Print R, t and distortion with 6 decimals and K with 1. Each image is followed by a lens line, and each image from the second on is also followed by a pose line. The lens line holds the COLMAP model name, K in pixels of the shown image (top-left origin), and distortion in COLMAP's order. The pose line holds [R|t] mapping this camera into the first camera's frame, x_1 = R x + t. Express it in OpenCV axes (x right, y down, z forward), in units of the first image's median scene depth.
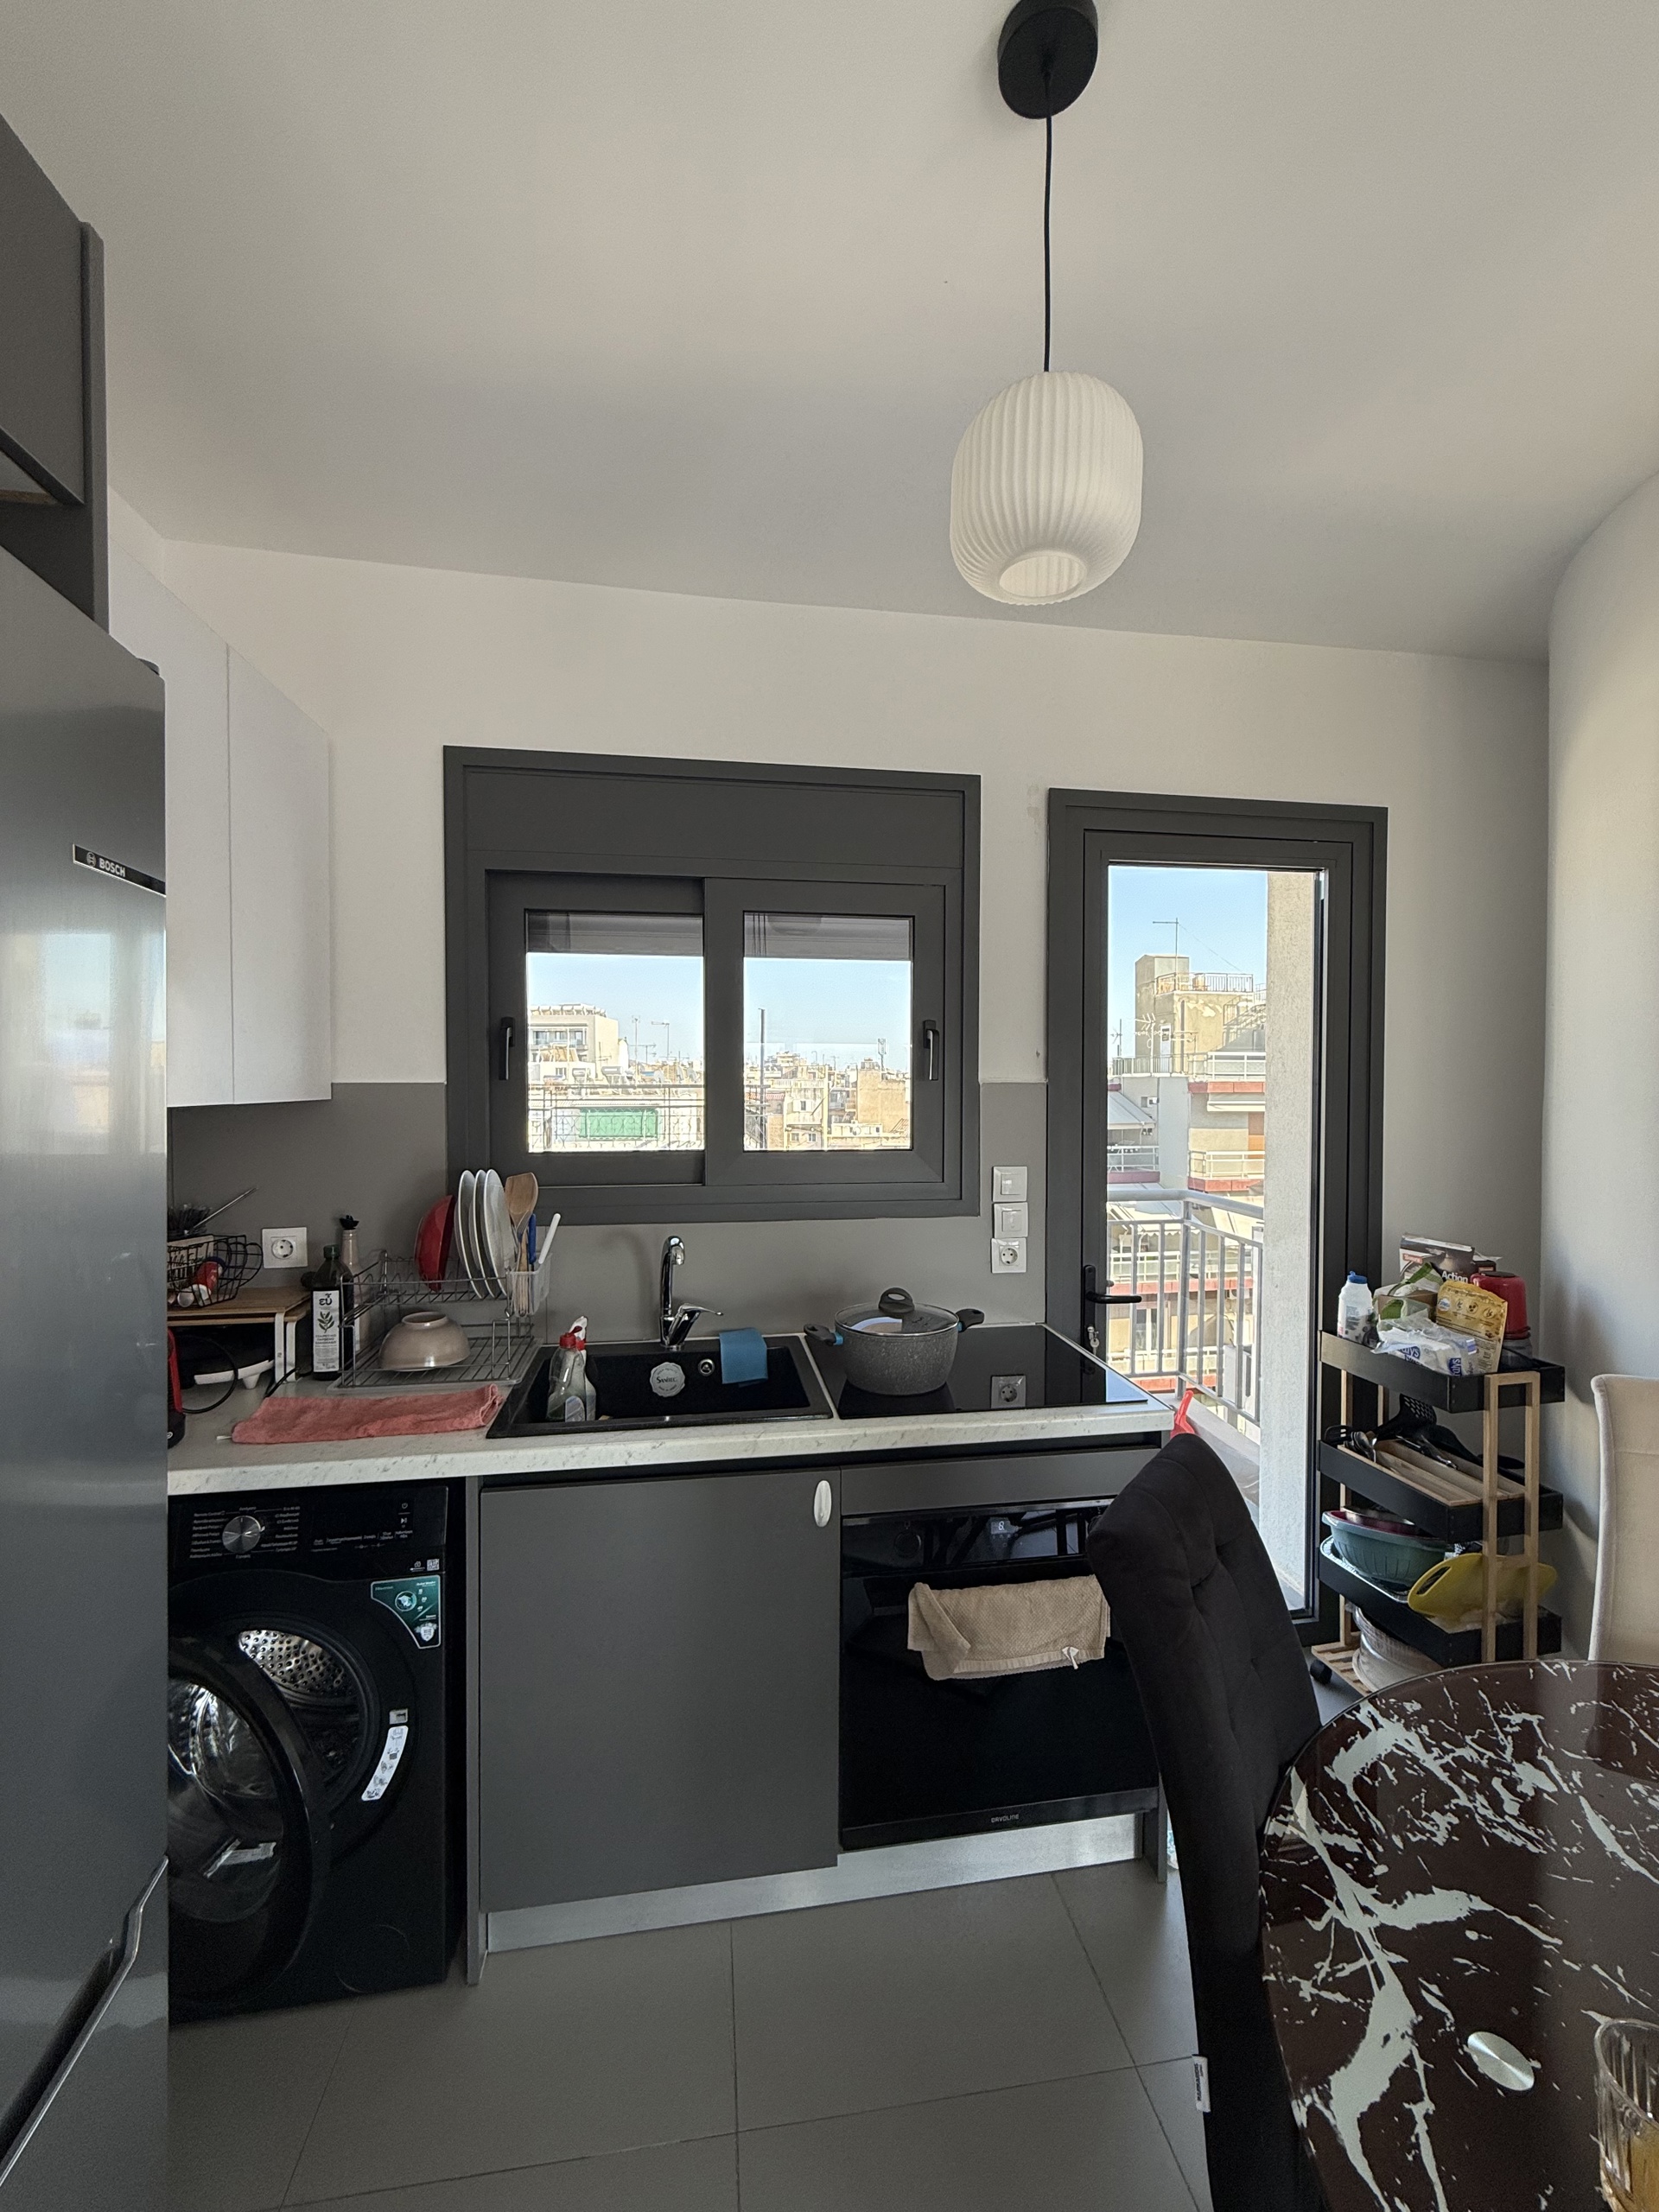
lens RADIAL K [[882.1, 0, 826.7], [0, 882.1, 1097.7], [0, 0, 1]] dist [0.000292, -0.000030]
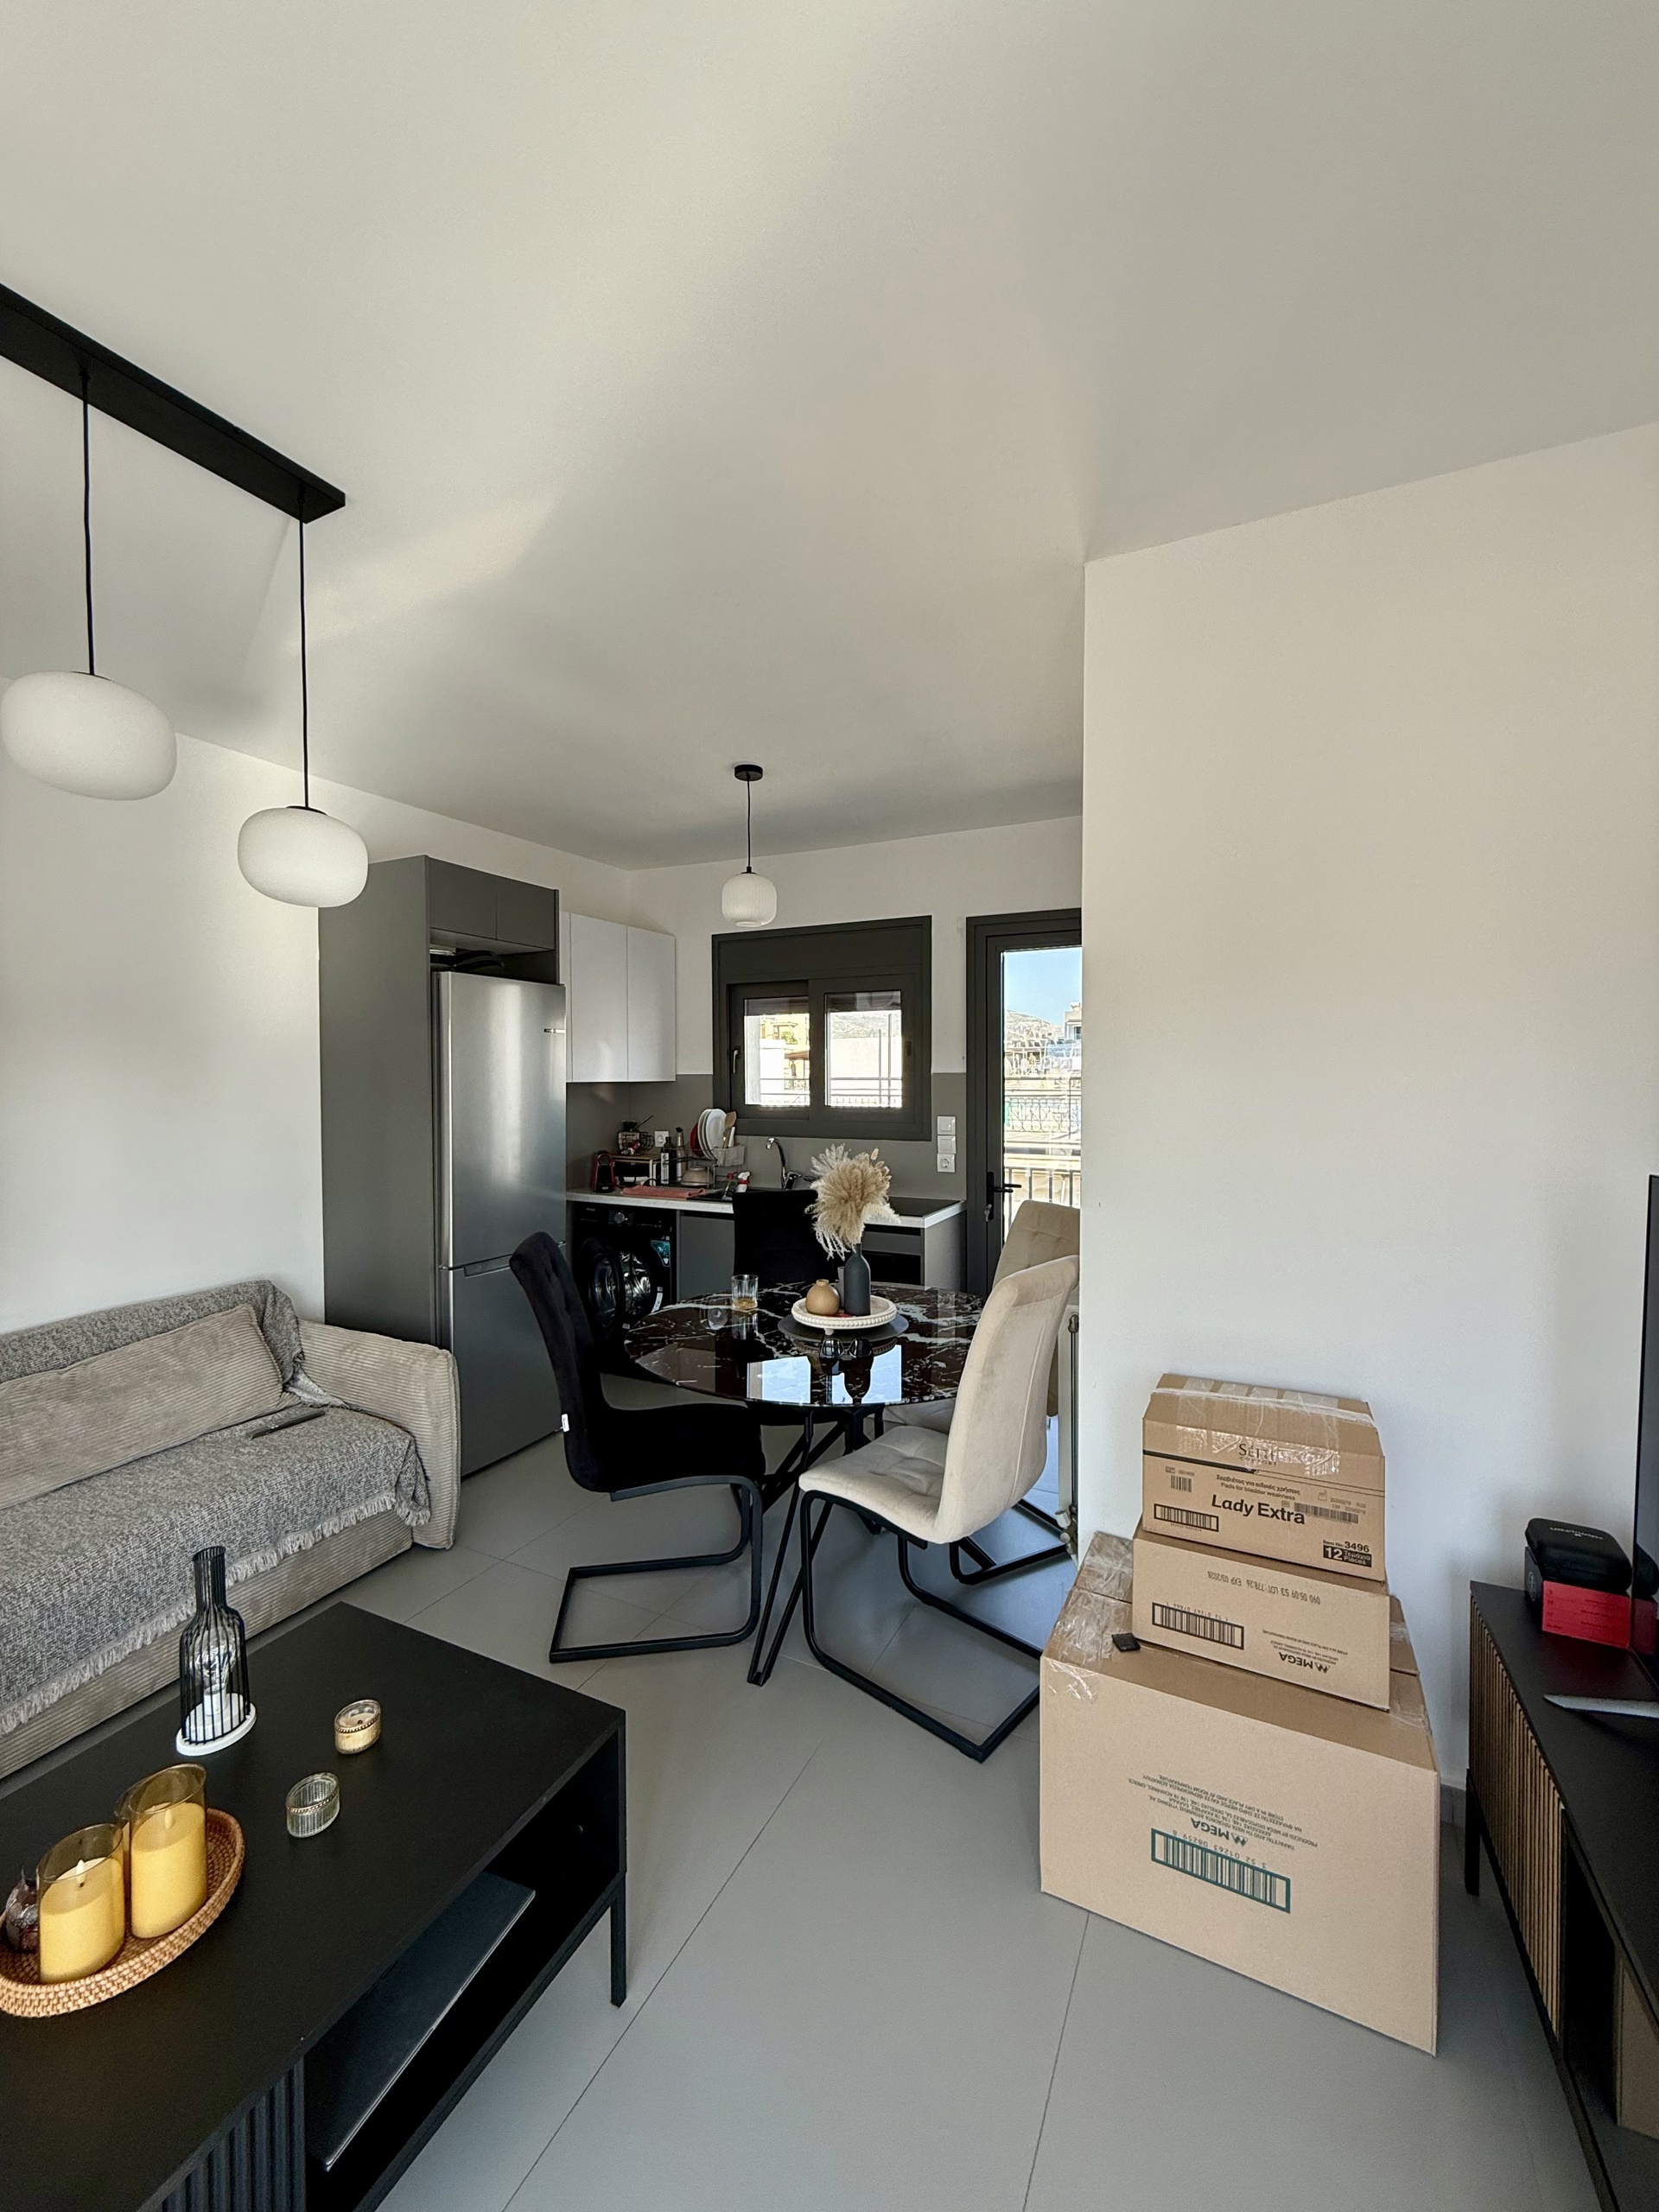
lens RADIAL K [[882.1, 0, 830.1], [0, 882.1, 1102.2], [0, 0, 1]] dist [0.000292, -0.000030]
pose [[0.819543, 0.012920, -0.572872, 1.153098], [-0.004971, 0.999868, 0.015439, 0.018892], [0.572996, -0.009805, 0.819499, -0.753402]]
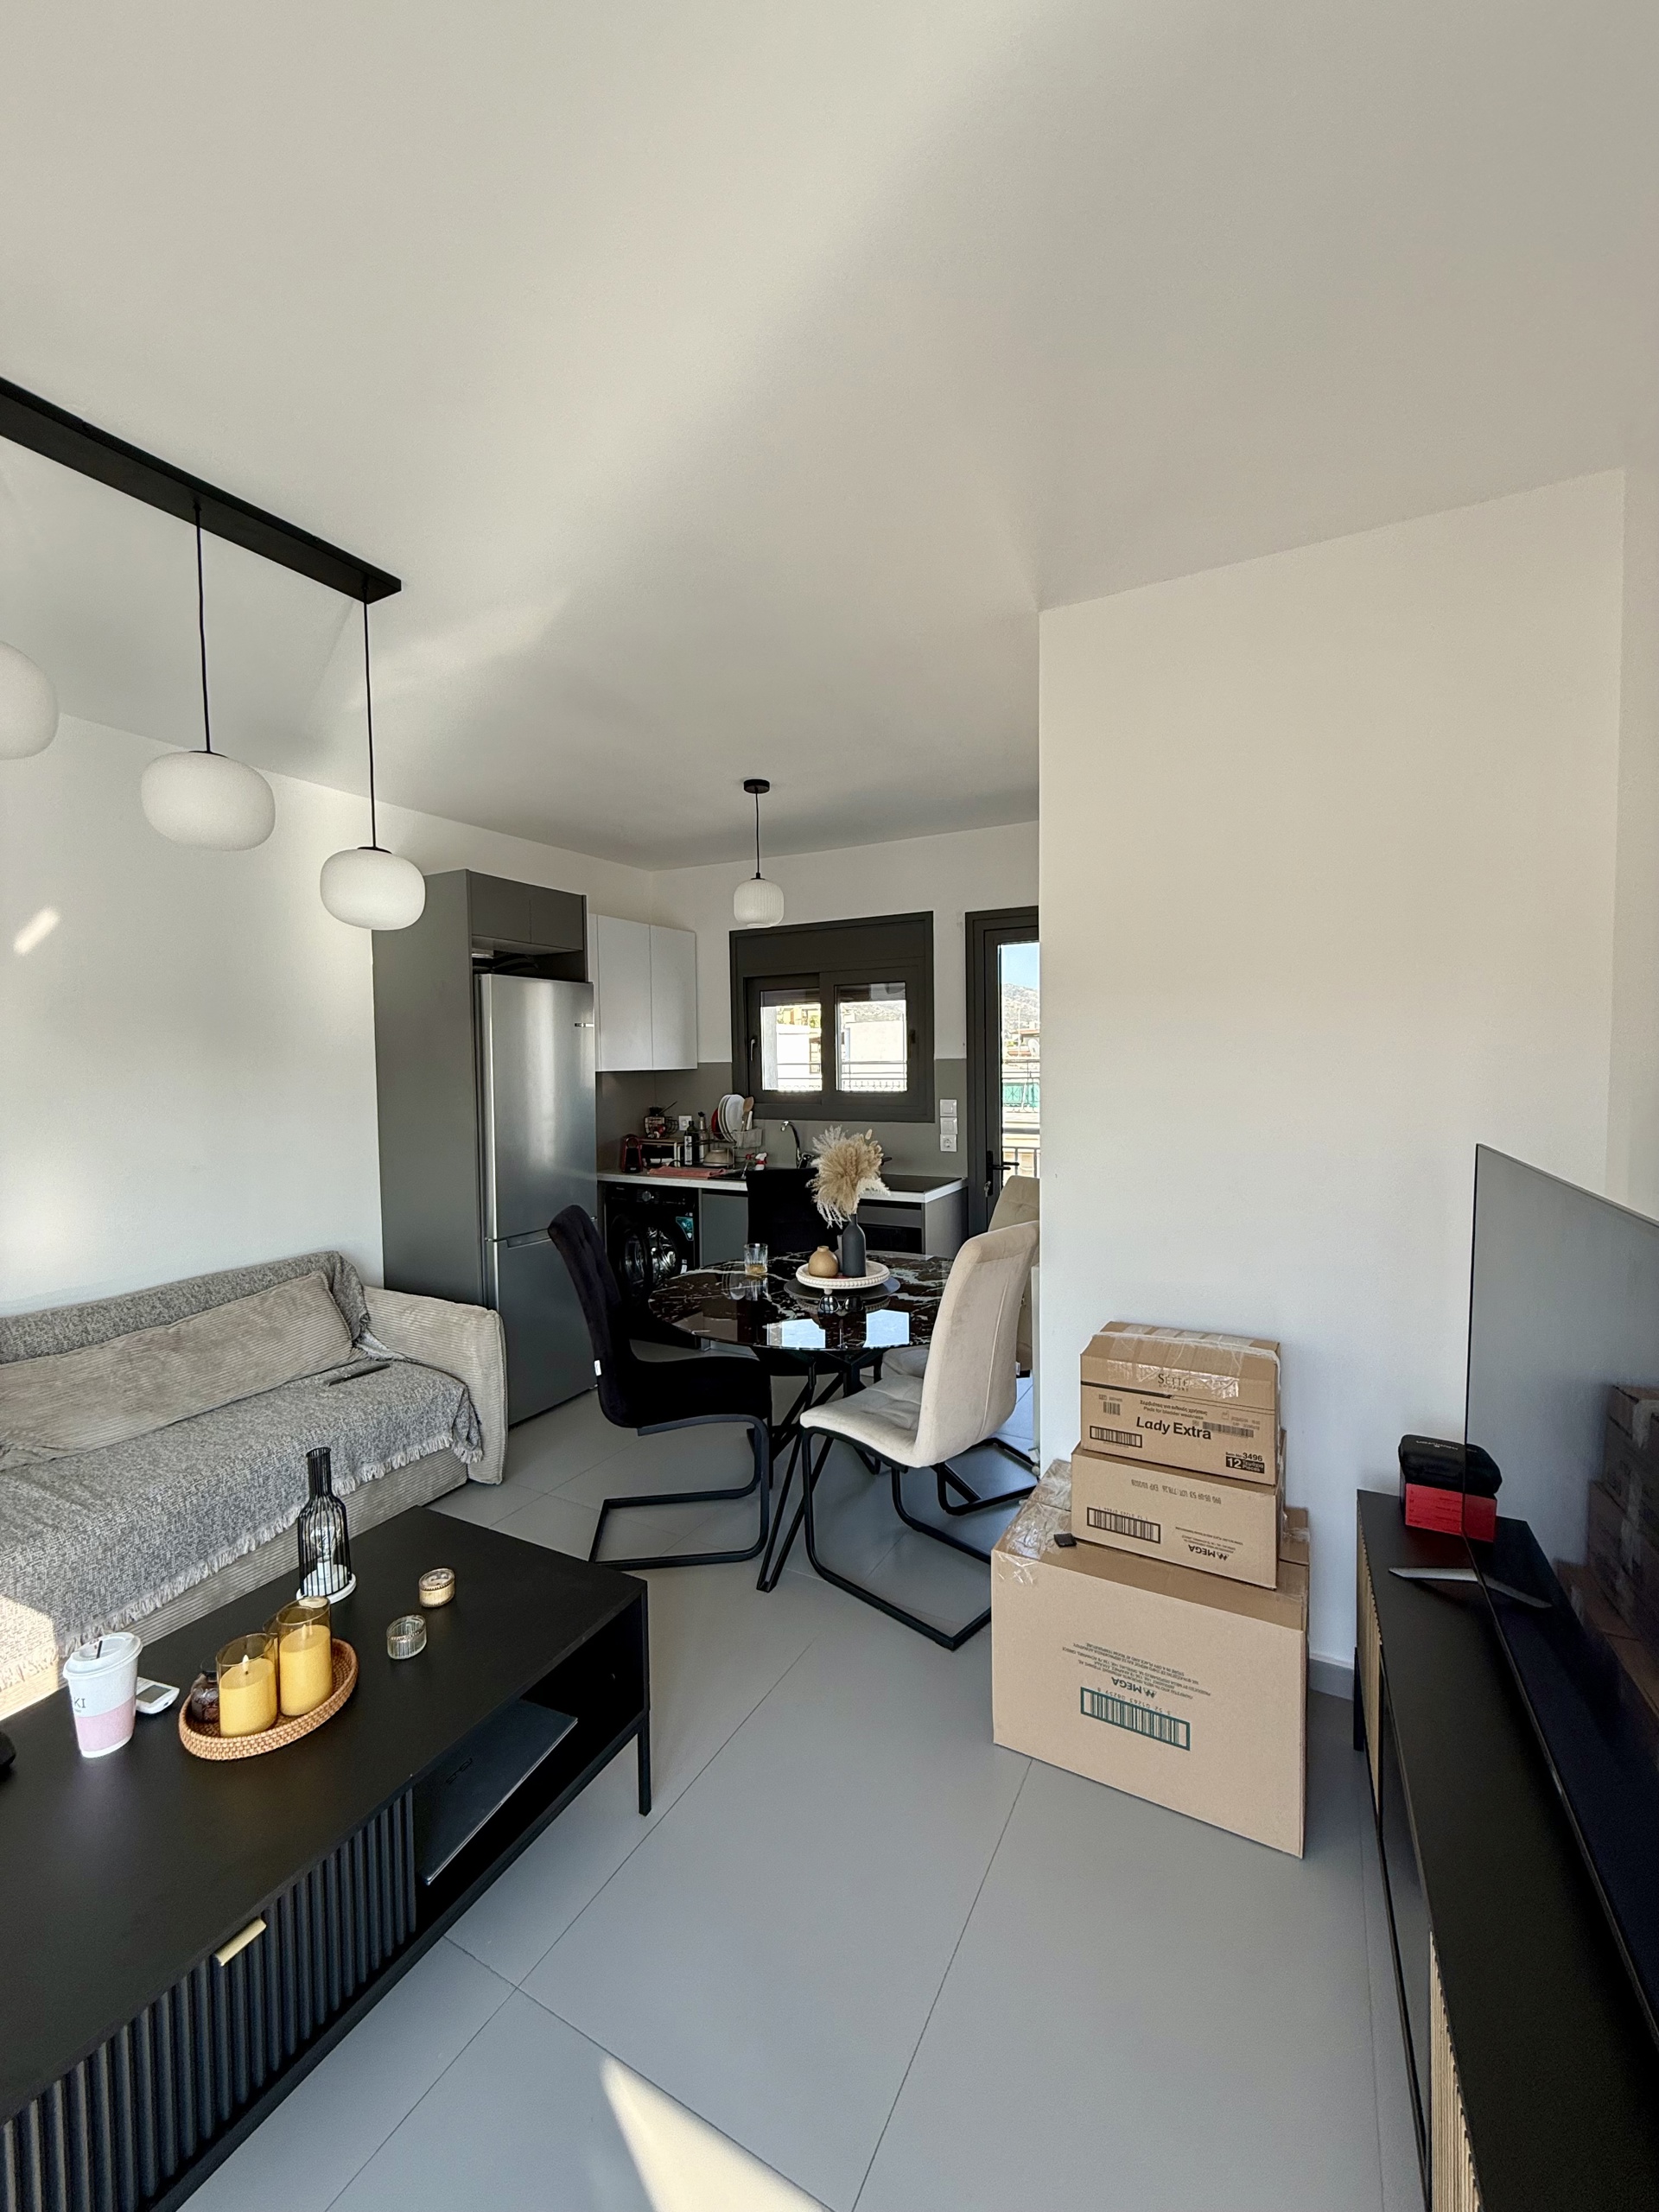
lens RADIAL K [[882.1, 0, 829.2], [0, 882.1, 1101.9], [0, 0, 1]] dist [0.000292, -0.000030]
pose [[0.799400, 0.015633, -0.600596, 1.277267], [0.005833, 0.999412, 0.033778, 0.012663], [0.600771, -0.030505, 0.798839, -0.845412]]
